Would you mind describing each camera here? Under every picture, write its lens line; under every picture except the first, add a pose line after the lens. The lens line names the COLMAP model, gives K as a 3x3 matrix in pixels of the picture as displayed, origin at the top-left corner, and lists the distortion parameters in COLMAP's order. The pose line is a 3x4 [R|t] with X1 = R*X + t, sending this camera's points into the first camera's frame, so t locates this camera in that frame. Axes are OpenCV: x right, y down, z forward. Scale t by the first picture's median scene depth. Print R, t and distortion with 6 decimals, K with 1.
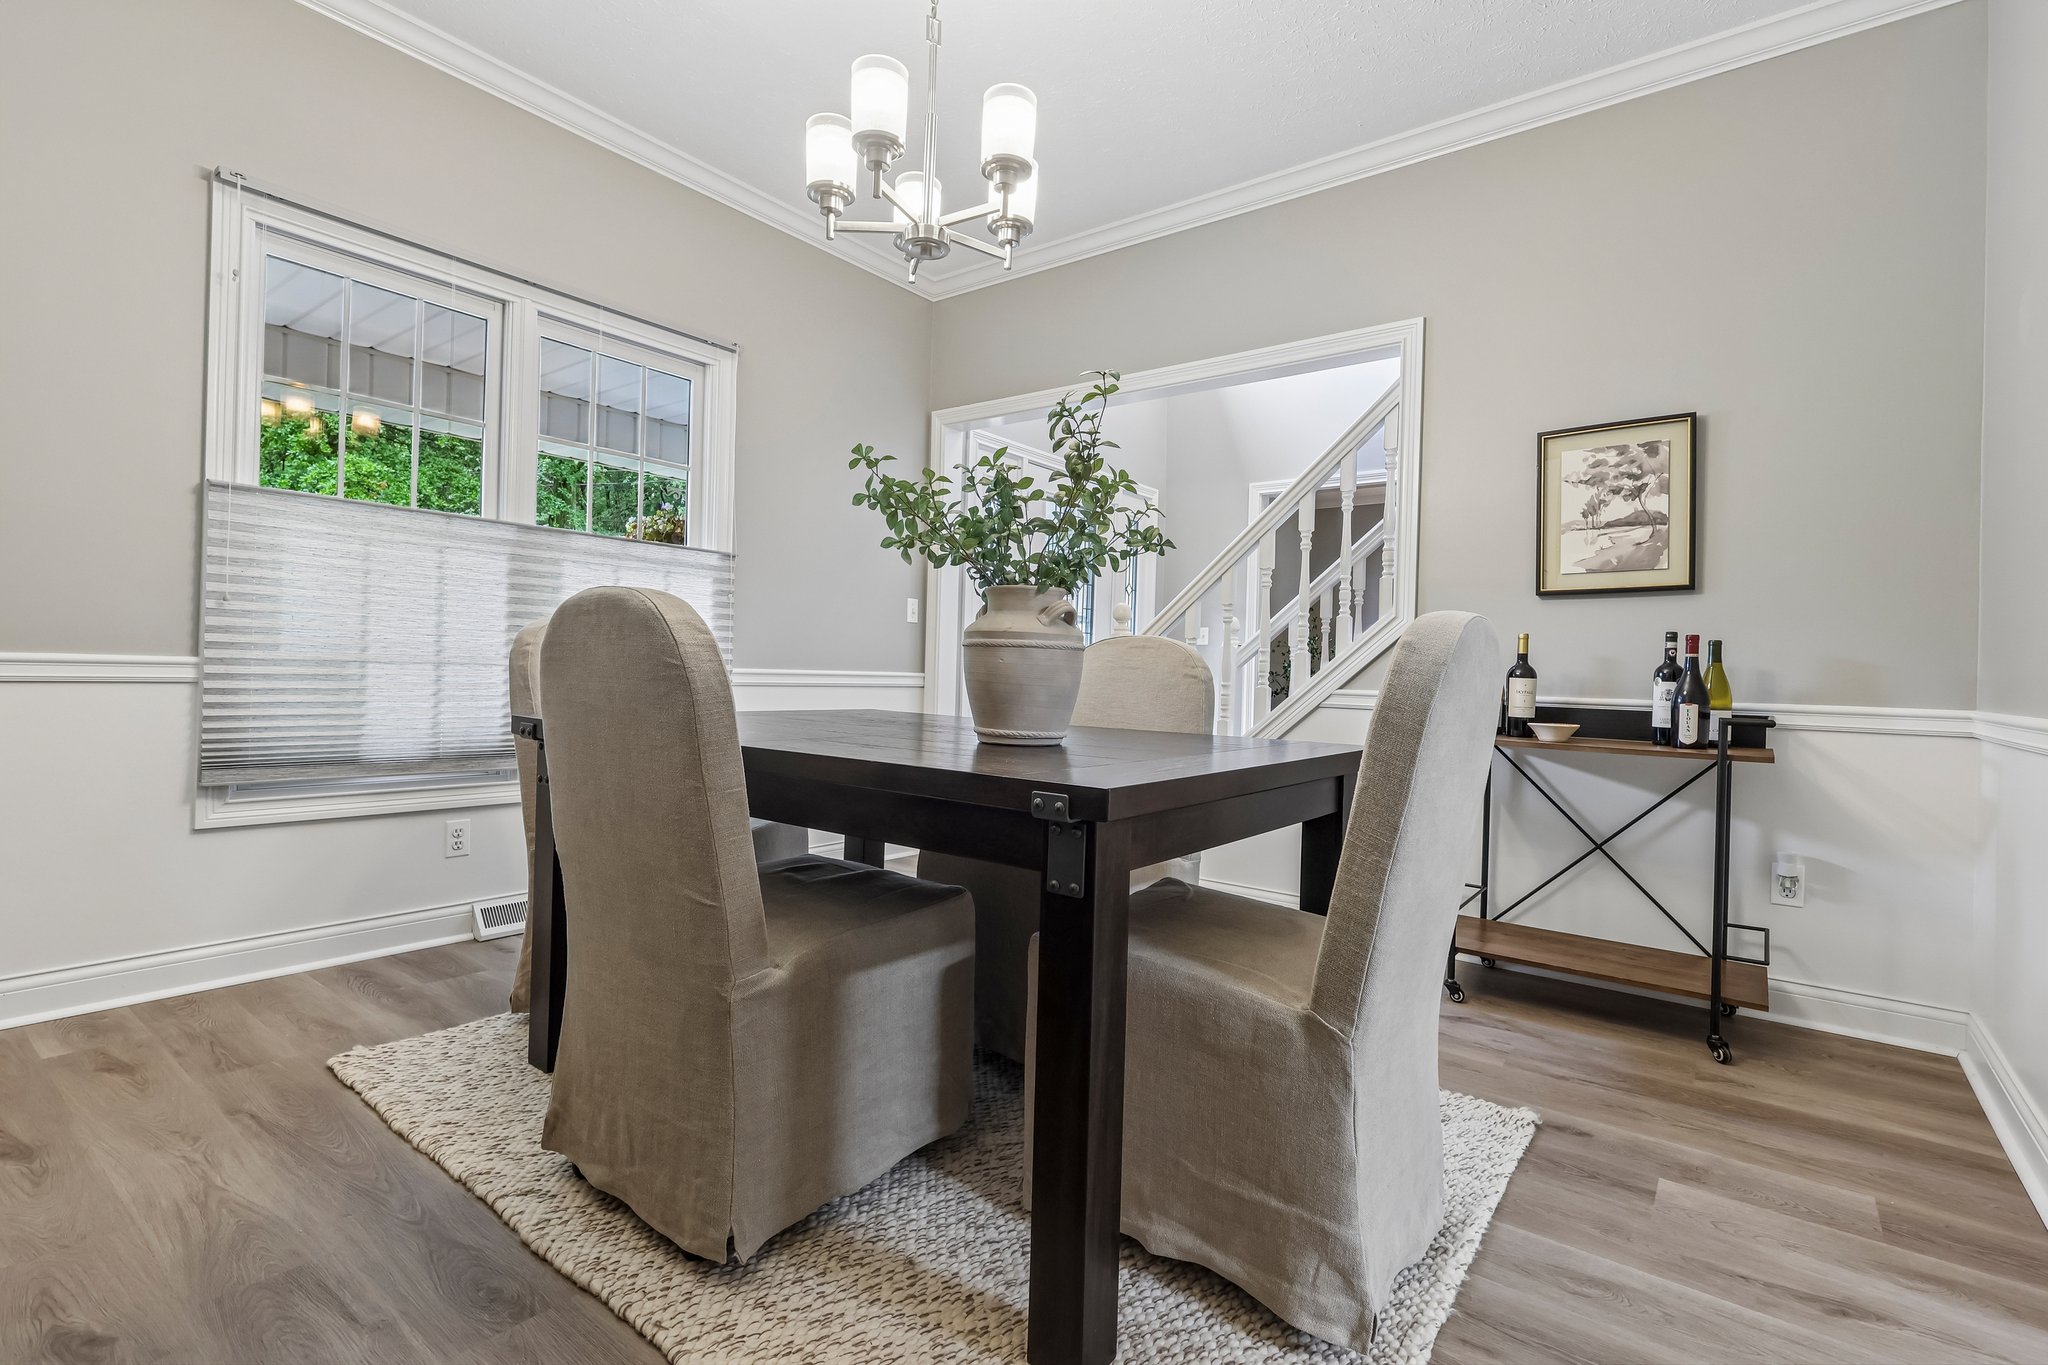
lens RADIAL K [[950.1, 0, 1011.9], [0, 950.1, 674.8], [0, 0, 1]] dist [-0.000601, 0.000564]
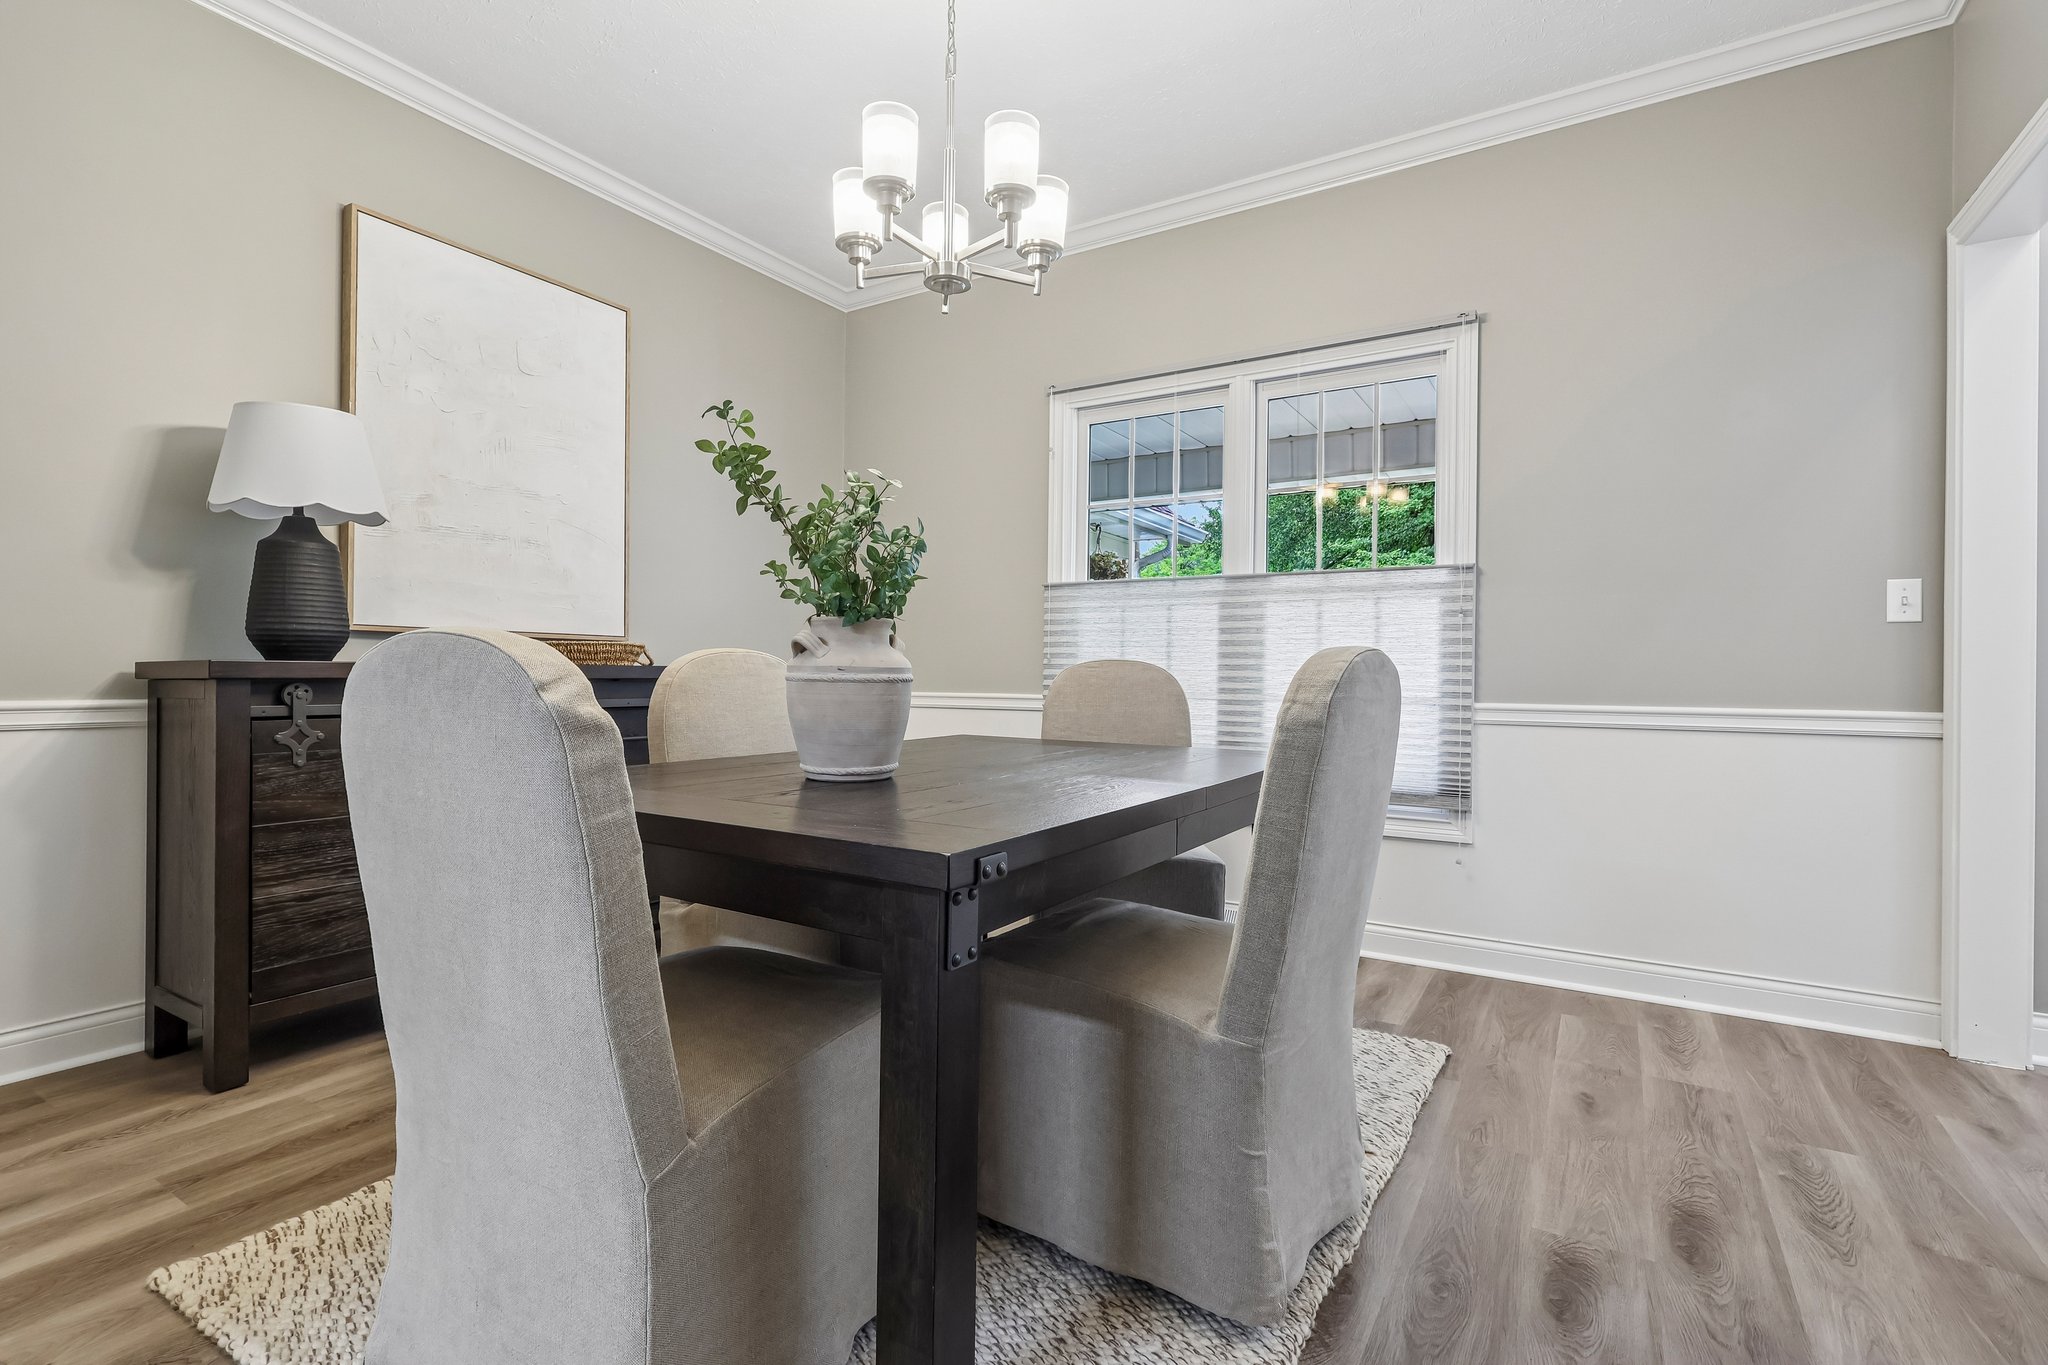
lens RADIAL K [[950.1, 0, 1011.9], [0, 950.1, 674.8], [0, 0, 1]] dist [-0.000601, 0.000564]
pose [[0.109691, -0.027287, -0.993591, 0.558339], [-0.007053, 0.999577, -0.028230, -0.008115], [0.993941, 0.010104, 0.109452, 0.626471]]
